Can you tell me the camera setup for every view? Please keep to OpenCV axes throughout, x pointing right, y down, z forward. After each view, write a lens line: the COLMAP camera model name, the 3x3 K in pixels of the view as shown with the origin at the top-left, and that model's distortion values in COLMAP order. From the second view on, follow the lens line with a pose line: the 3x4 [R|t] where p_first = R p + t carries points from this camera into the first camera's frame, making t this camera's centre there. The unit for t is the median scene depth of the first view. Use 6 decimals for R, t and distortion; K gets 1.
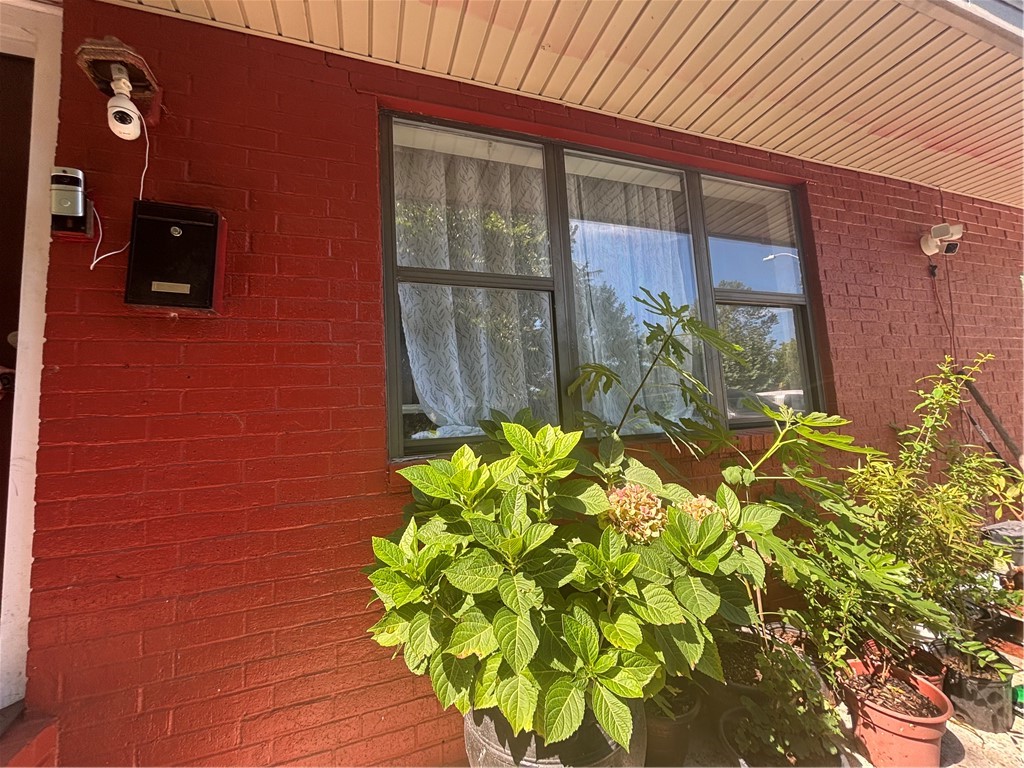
lens RADIAL K [[409.3, 0, 511.1], [0, 409.3, 383.8], [0, 0, 1]] dist [0.001214, -0.000085]
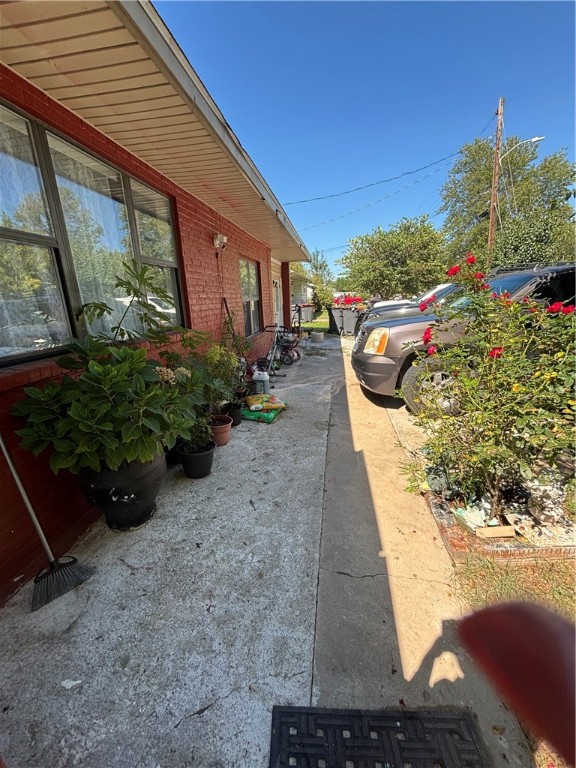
lens RADIAL K [[310.9, 0, 285.1], [0, 310.9, 385.0], [0, 0, 1]] dist [-0.004200, 0.000331]
pose [[0.469546, -0.199170, 0.860150, -0.426279], [-0.082580, 0.960046, 0.267381, -0.091925], [-0.879038, -0.196579, 0.434338, -0.210312]]
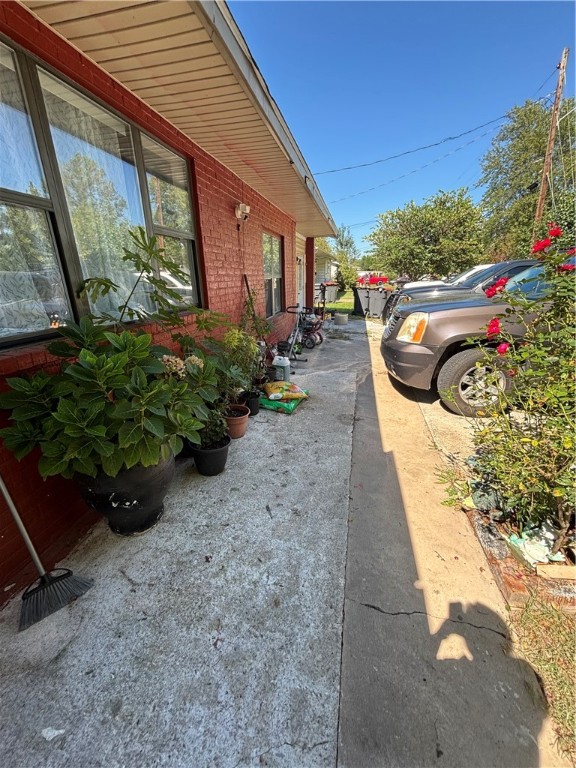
lens RADIAL K [[310.9, 0, 285.1], [0, 310.9, 385.0], [0, 0, 1]] dist [-0.004200, 0.000331]
pose [[0.526218, -0.234080, 0.817497, -0.321801], [-0.101398, 0.937233, 0.333635, -0.090887], [-0.844282, -0.258457, 0.469454, -0.129960]]
